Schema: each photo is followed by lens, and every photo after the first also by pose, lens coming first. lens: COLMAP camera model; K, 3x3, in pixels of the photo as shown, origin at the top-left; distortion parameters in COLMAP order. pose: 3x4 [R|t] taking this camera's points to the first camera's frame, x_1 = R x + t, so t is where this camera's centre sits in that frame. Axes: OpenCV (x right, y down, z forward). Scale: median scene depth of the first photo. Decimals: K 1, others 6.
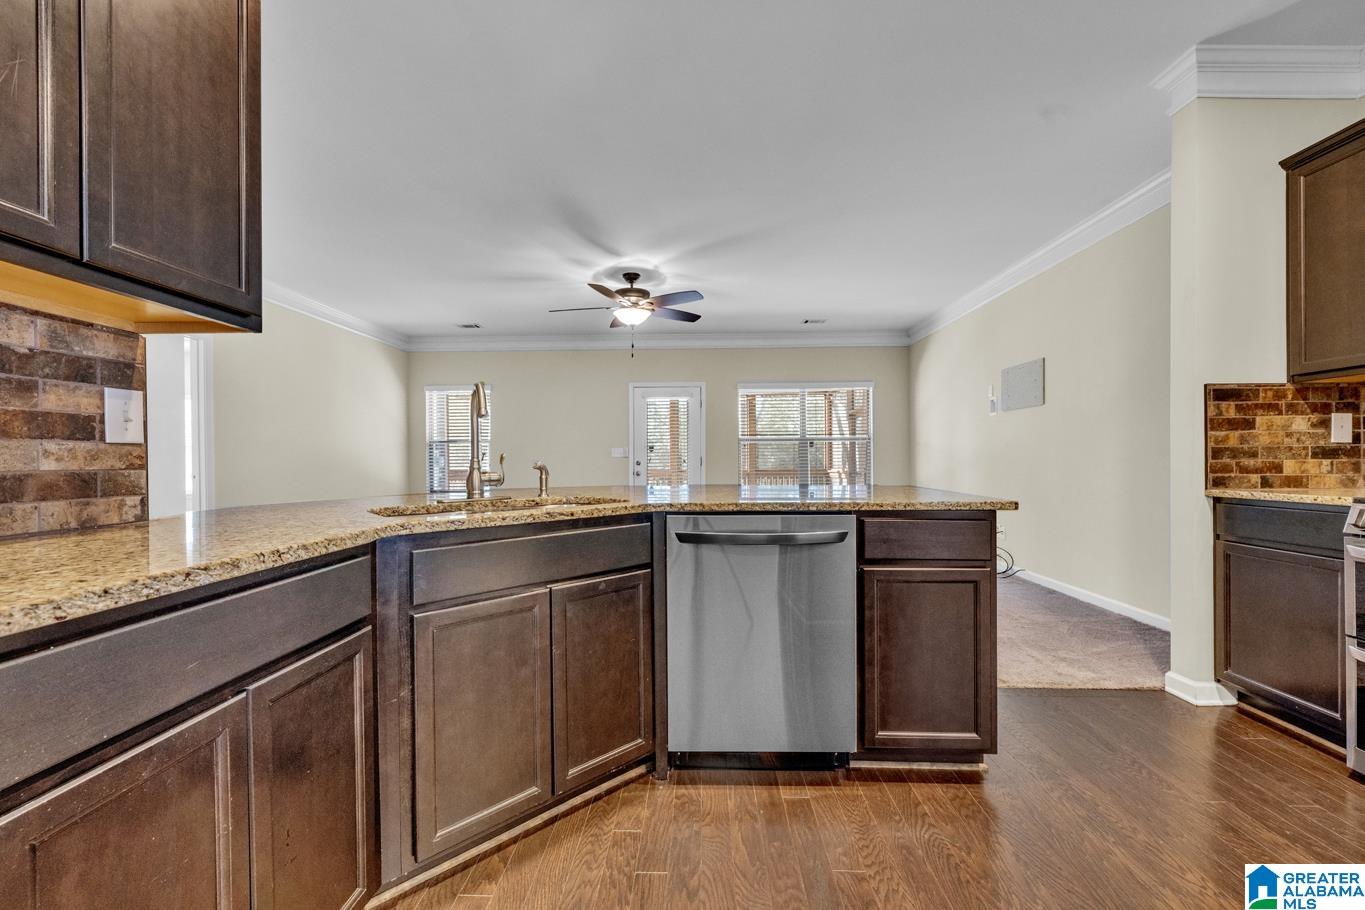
lens RADIAL K [[536.1, 0, 683.9], [0, 536.1, 462.7], [0, 0, 1]] dist [0.000932, 0.000106]
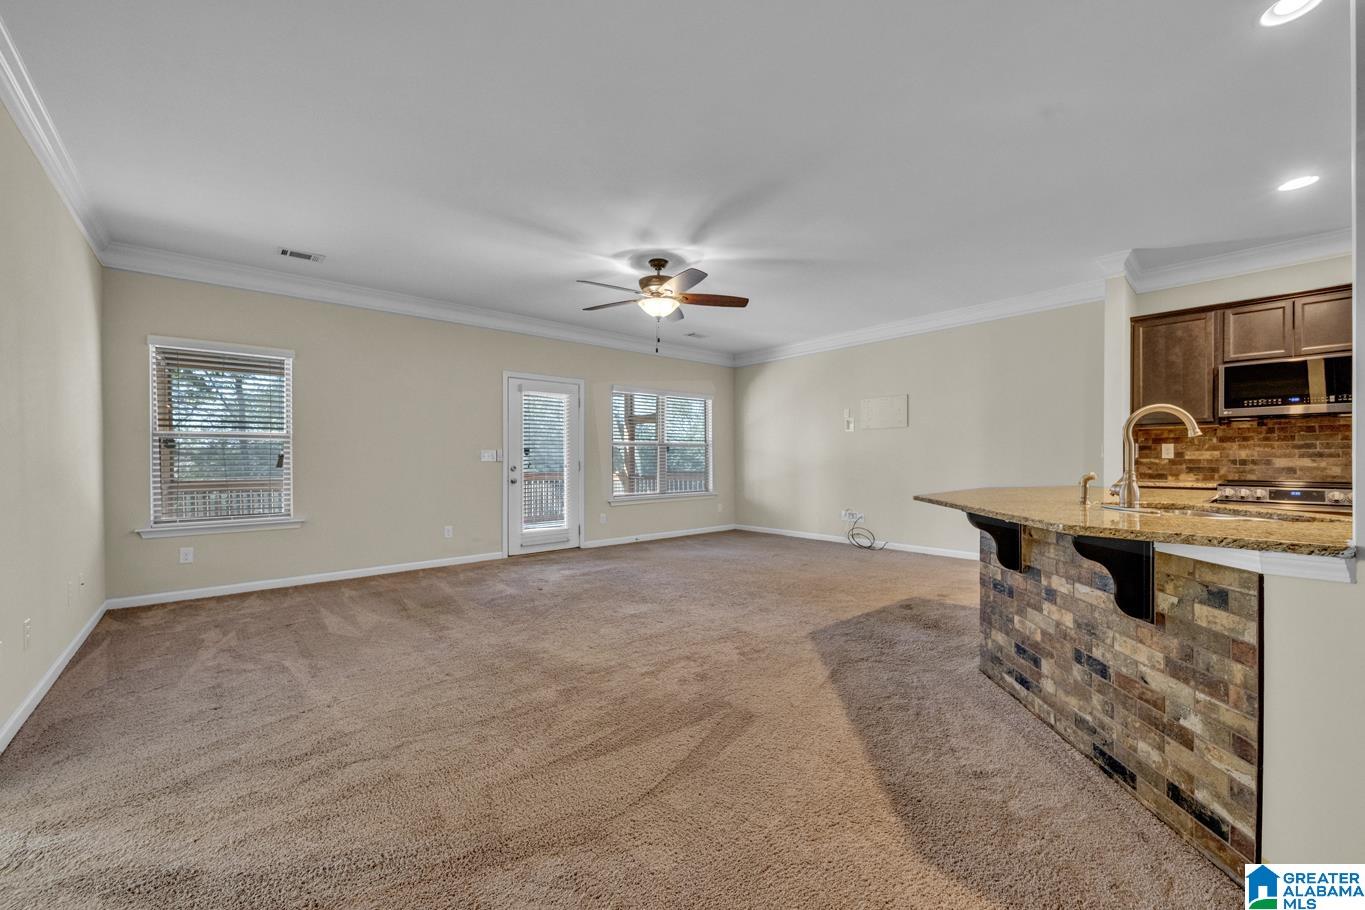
lens RADIAL K [[536.1, 0, 683.9], [0, 536.1, 462.7], [0, 0, 1]] dist [0.000932, 0.000106]
pose [[0.728760, -0.002188, 0.684766, -0.687970], [0.005011, 0.999985, -0.002139, -0.007834], [-0.684751, 0.004990, 0.728760, 0.312069]]
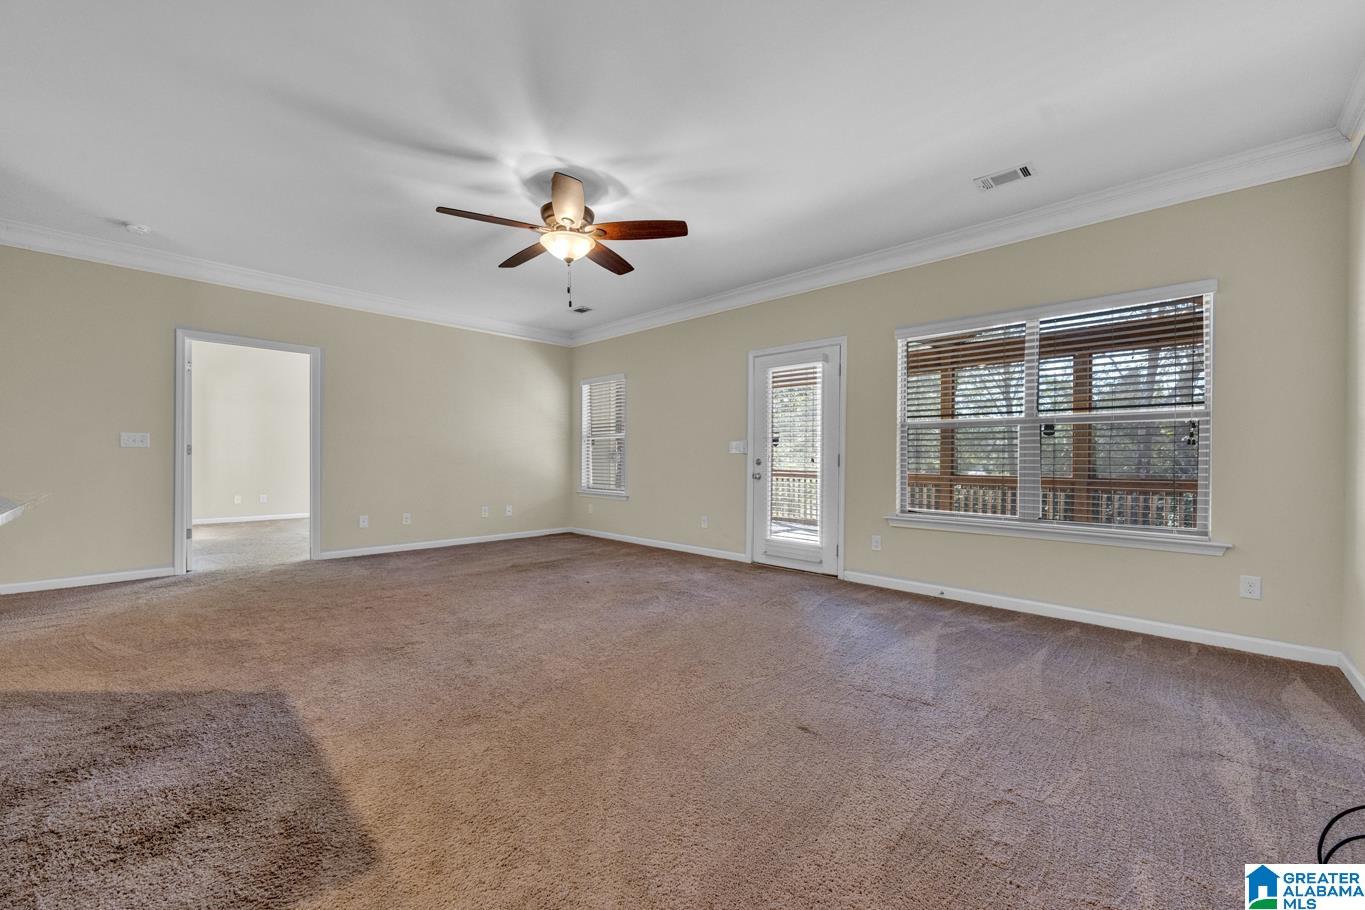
lens RADIAL K [[536.1, 0, 683.9], [0, 536.1, 462.7], [0, 0, 1]] dist [0.000932, 0.000106]
pose [[0.740269, 0.014880, -0.672146, 0.482032], [-0.014325, 0.999877, 0.006358, -0.002036], [0.672158, 0.004922, 0.740391, 0.591926]]
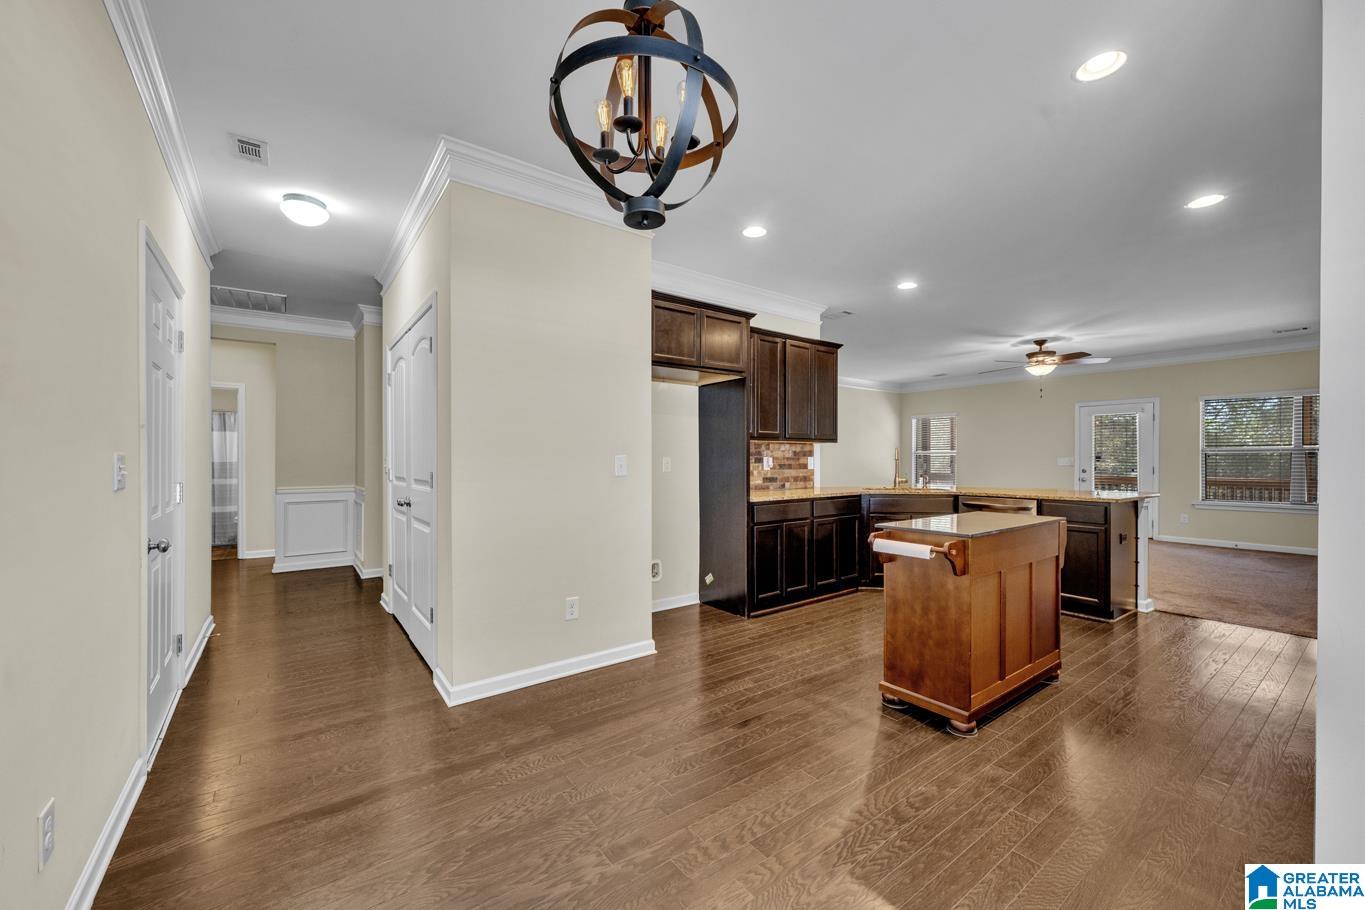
lens RADIAL K [[536.1, 0, 683.9], [0, 536.1, 462.7], [0, 0, 1]] dist [0.000932, 0.000106]
pose [[0.621317, 0.010457, -0.783490, 0.435333], [-0.007650, 0.999944, 0.007280, -0.028691], [0.783522, 0.001471, 0.621362, -0.632953]]
